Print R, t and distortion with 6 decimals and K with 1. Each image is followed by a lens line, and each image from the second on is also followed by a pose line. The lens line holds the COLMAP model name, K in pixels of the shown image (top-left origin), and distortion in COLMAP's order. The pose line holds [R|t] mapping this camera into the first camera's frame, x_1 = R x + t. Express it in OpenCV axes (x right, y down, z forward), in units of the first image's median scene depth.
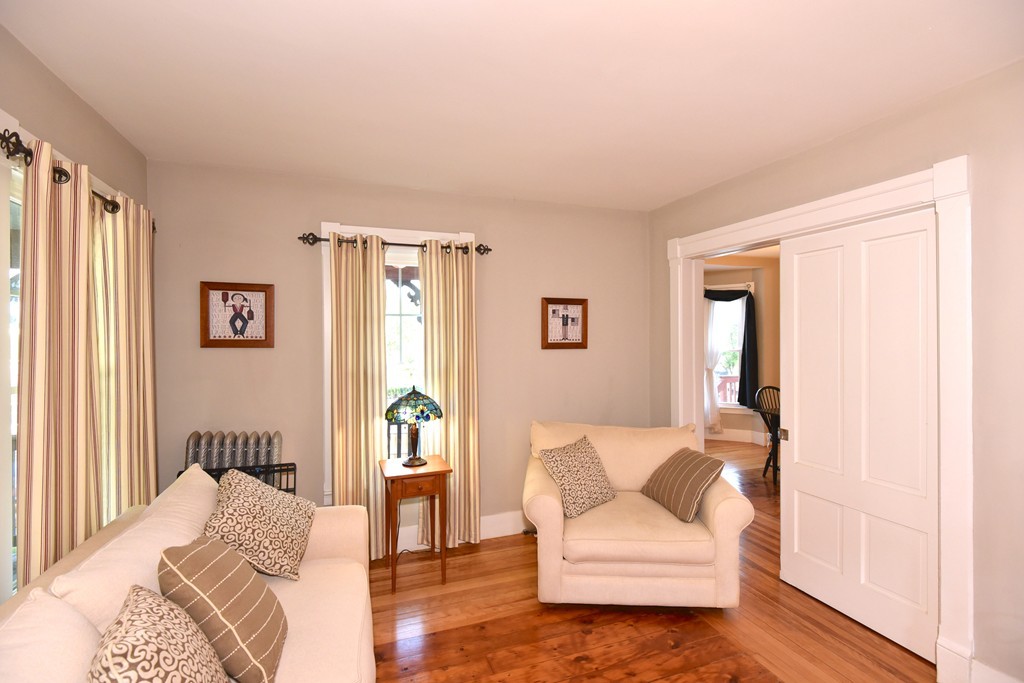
lens RADIAL K [[469.4, 0, 510.7], [0, 469.4, 336.2], [0, 0, 1]] dist [0.007885, -0.003925]
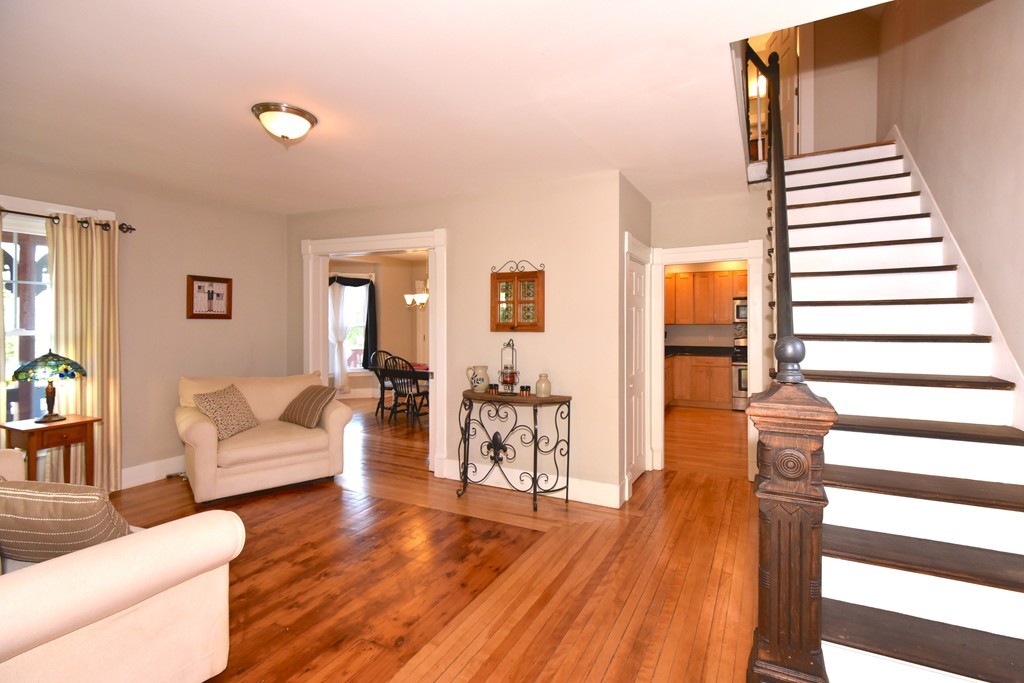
lens RADIAL K [[481.5, 0, 544.9], [0, 481.5, 321.2], [0, 0, 1]] dist [0.005250, -0.005136]
pose [[0.710908, 0.010472, 0.703207, -0.167628], [-0.013155, 0.999912, -0.001593, 0.027187], [-0.703162, -0.008118, 0.710983, -0.559890]]
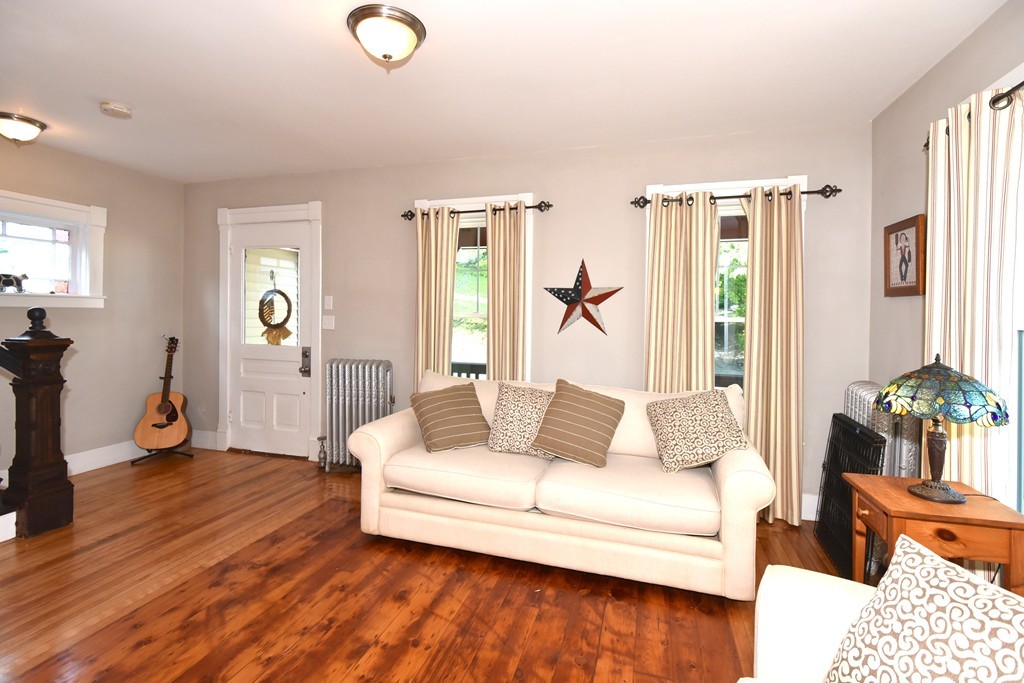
lens RADIAL K [[481.5, 0, 505.1], [0, 481.5, 318.0], [0, 0, 1]] dist [0.005250, -0.005136]
pose [[-0.609205, 0.004583, -0.793000, 0.520789], [-0.001916, 0.999972, 0.007252, 0.056011], [0.793010, 0.005937, -0.609179, 0.892658]]
